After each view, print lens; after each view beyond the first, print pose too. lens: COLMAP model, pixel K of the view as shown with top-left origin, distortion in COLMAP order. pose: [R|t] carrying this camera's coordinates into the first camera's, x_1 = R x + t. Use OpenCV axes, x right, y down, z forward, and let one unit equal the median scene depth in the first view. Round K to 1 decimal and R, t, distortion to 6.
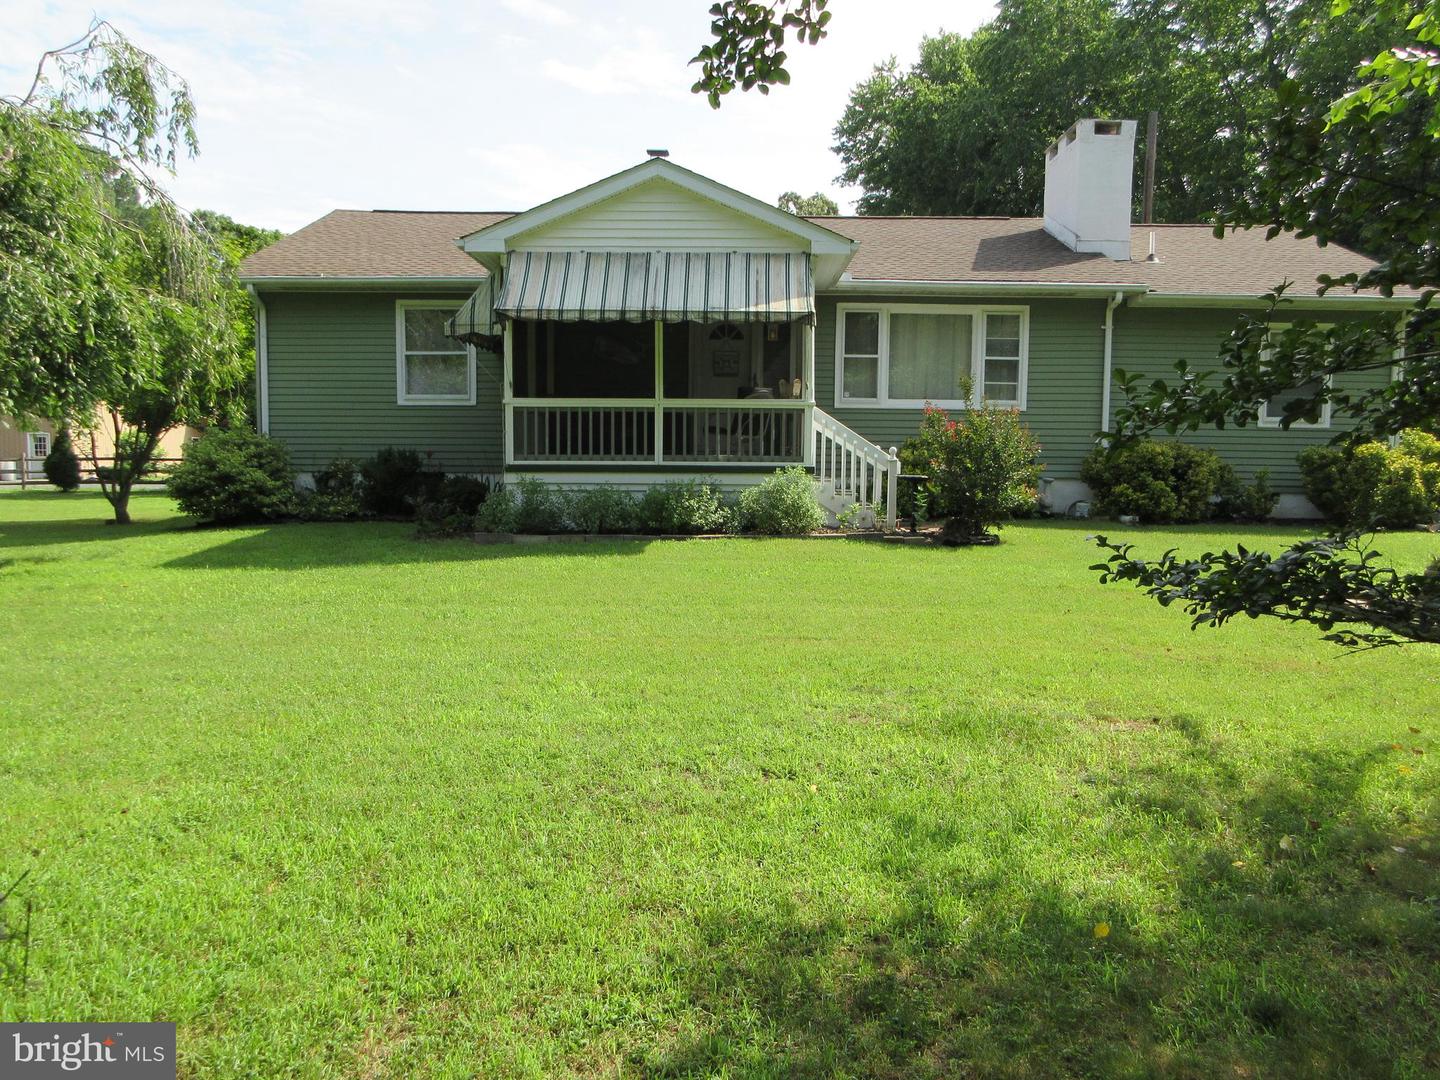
lens RADIAL K [[1063.9, 0, 720.1], [0, 1063.9, 528.8], [0, 0, 1]] dist [-0.003512, -0.002414]
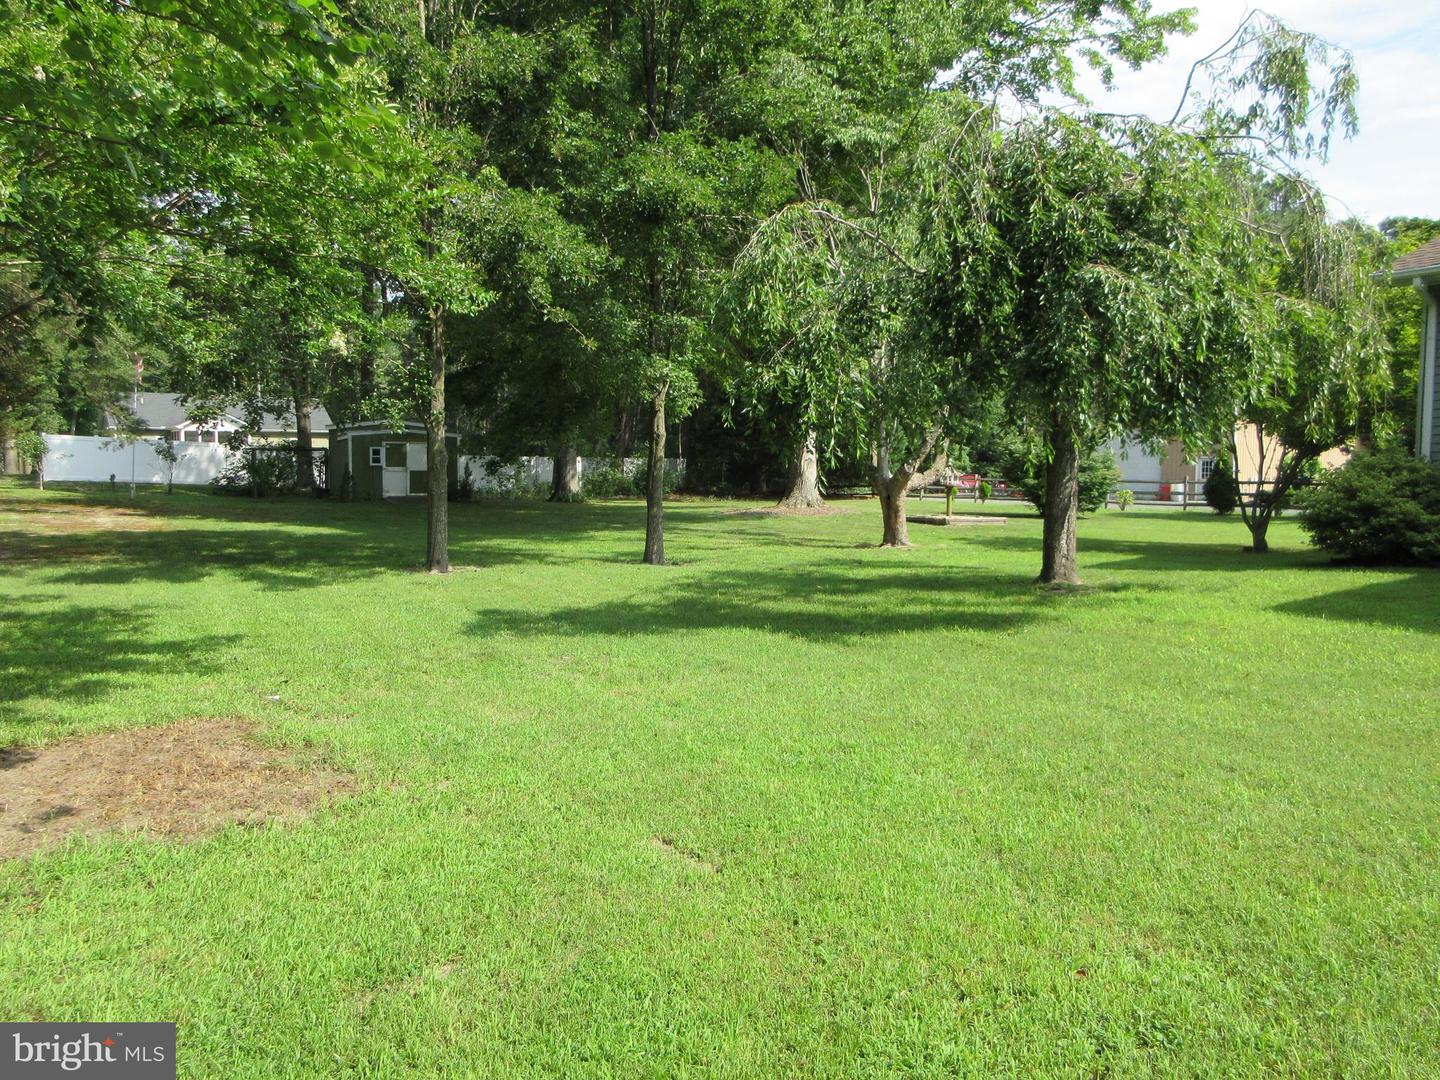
lens RADIAL K [[1063.9, 0, 720.1], [0, 1063.9, 528.8], [0, 0, 1]] dist [-0.003512, -0.002414]
pose [[0.535564, 0.049080, -0.843067, -0.031548], [-0.067438, 0.997607, 0.015237, -0.012424], [0.841798, 0.048695, 0.537592, 0.133350]]
